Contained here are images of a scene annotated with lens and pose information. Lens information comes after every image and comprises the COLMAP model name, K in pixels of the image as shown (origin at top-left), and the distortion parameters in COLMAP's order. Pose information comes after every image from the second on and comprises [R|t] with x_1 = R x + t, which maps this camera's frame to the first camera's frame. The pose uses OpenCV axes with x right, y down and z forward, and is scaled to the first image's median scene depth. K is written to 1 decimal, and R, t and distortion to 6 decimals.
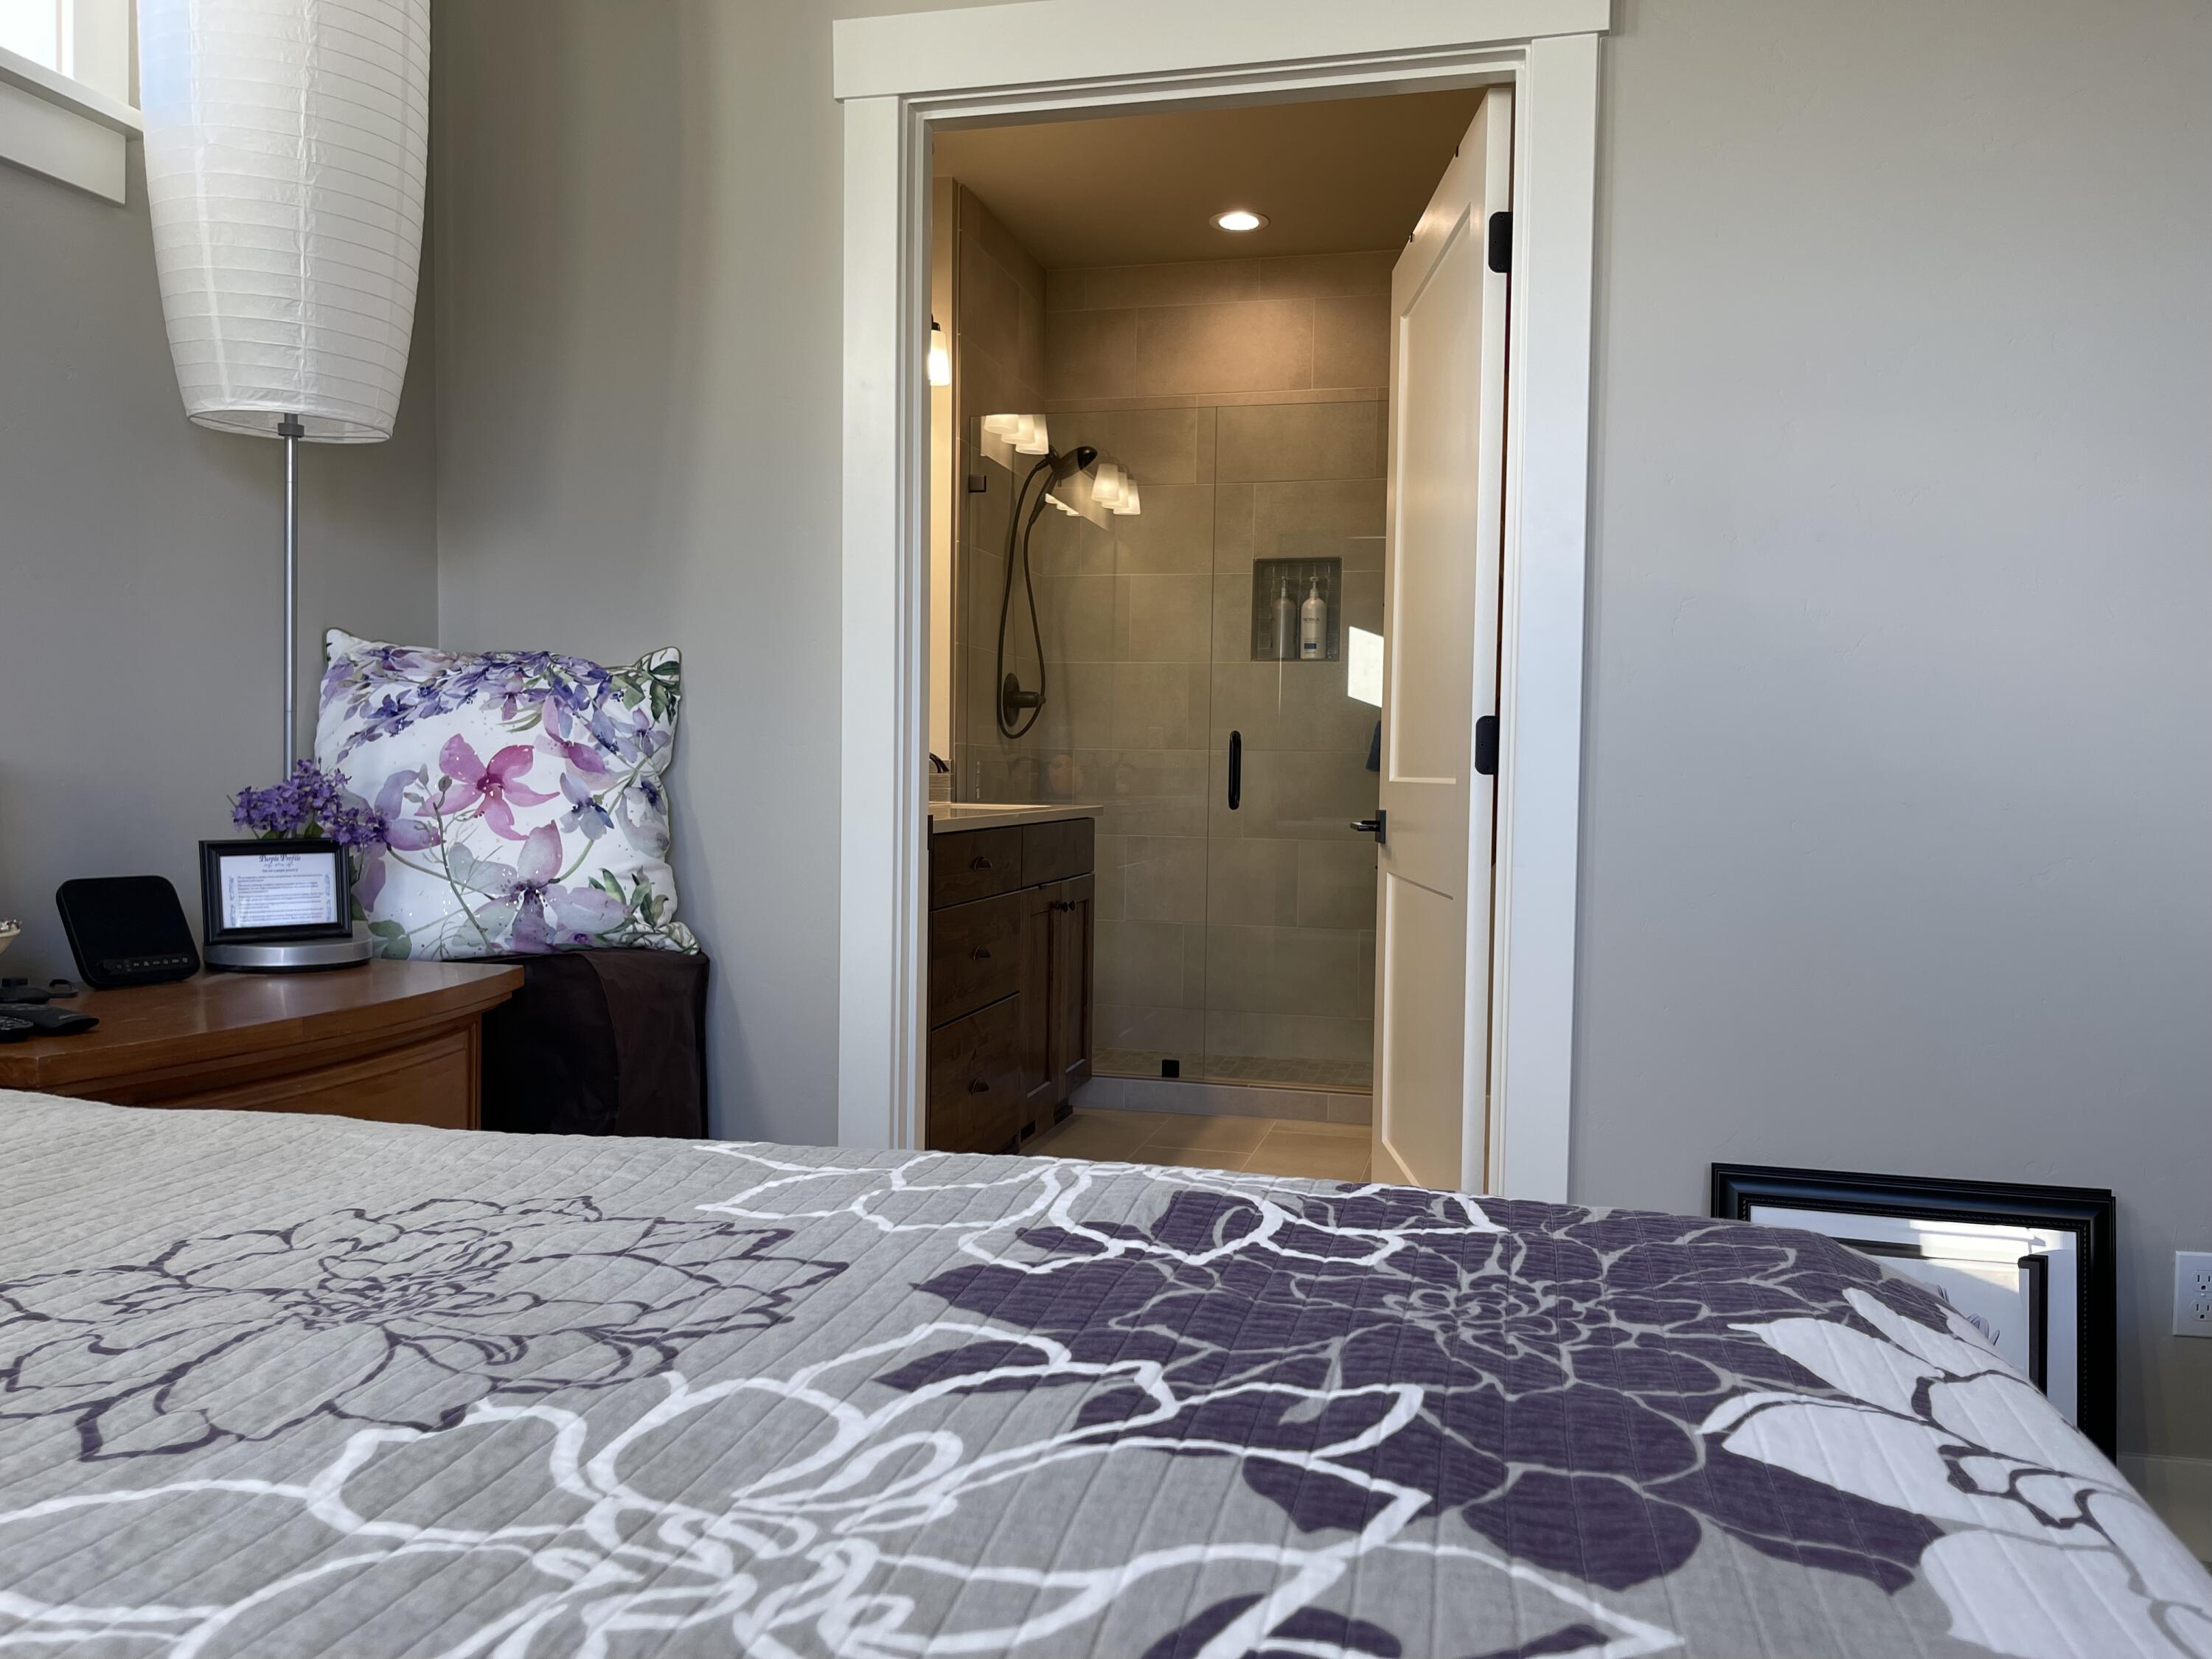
lens RADIAL K [[1673.1, 0, 1113.6], [0, 1673.1, 842.7], [0, 0, 1]] dist [0.077155, -0.114535]
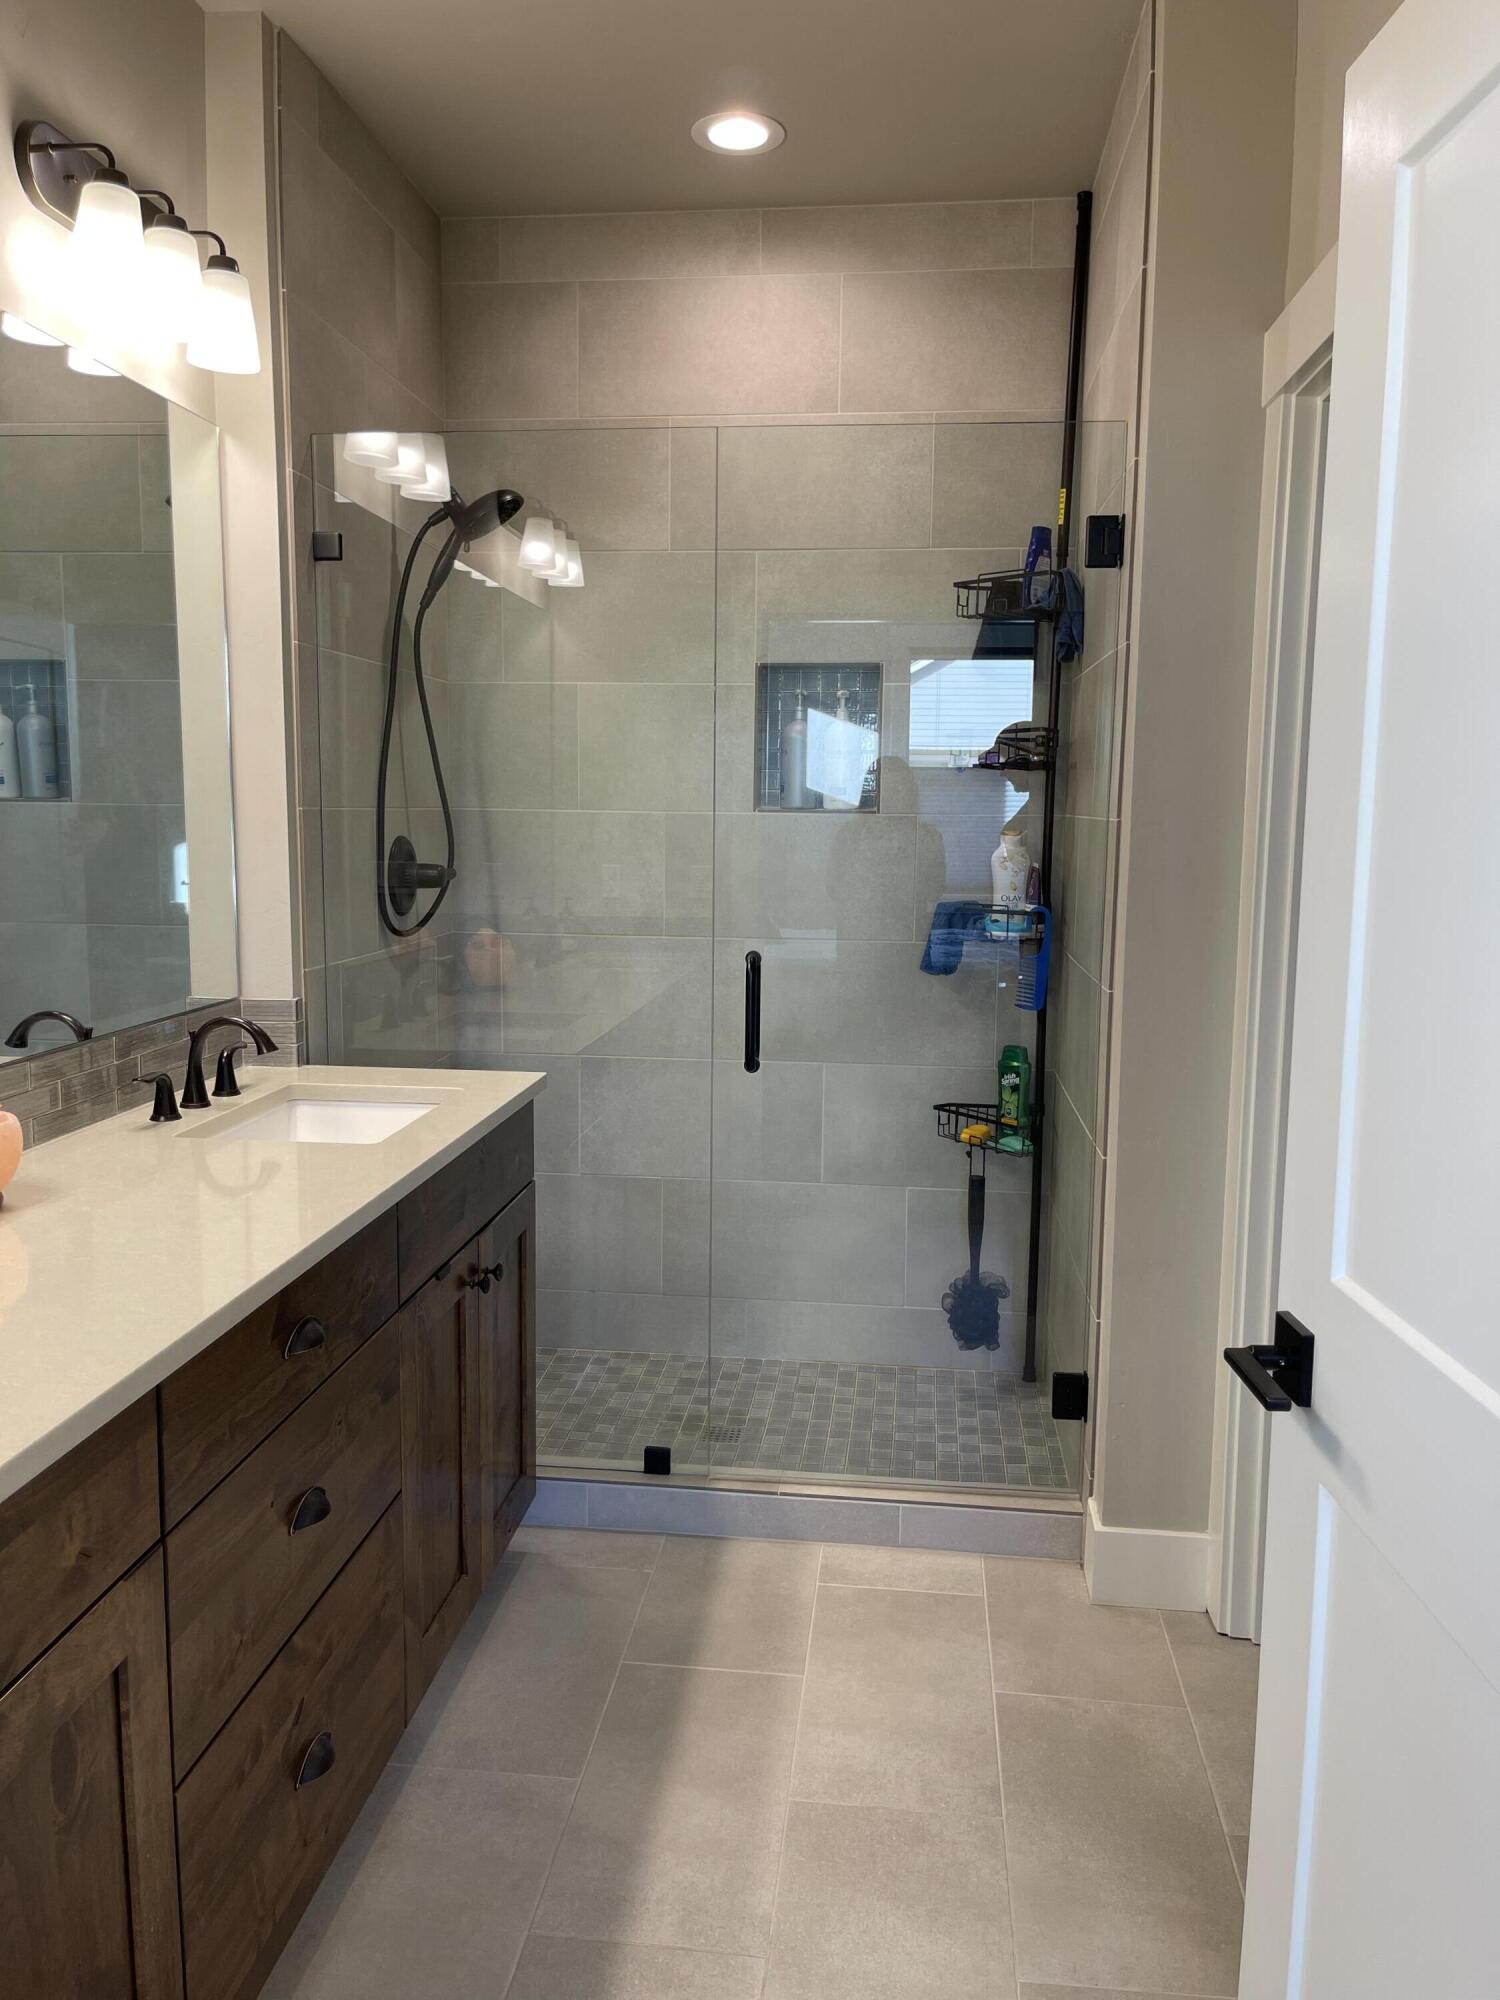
lens RADIAL K [[1512.7, 0, 750.0], [0, 1512.7, 1000.0], [0, 0, 1]] dist [0.077155, -0.114535]
pose [[0.991422, -0.020659, 0.129059, -0.002885], [0.009626, 0.996289, 0.085537, -0.084048], [-0.130347, -0.083561, 0.987941, 0.367413]]
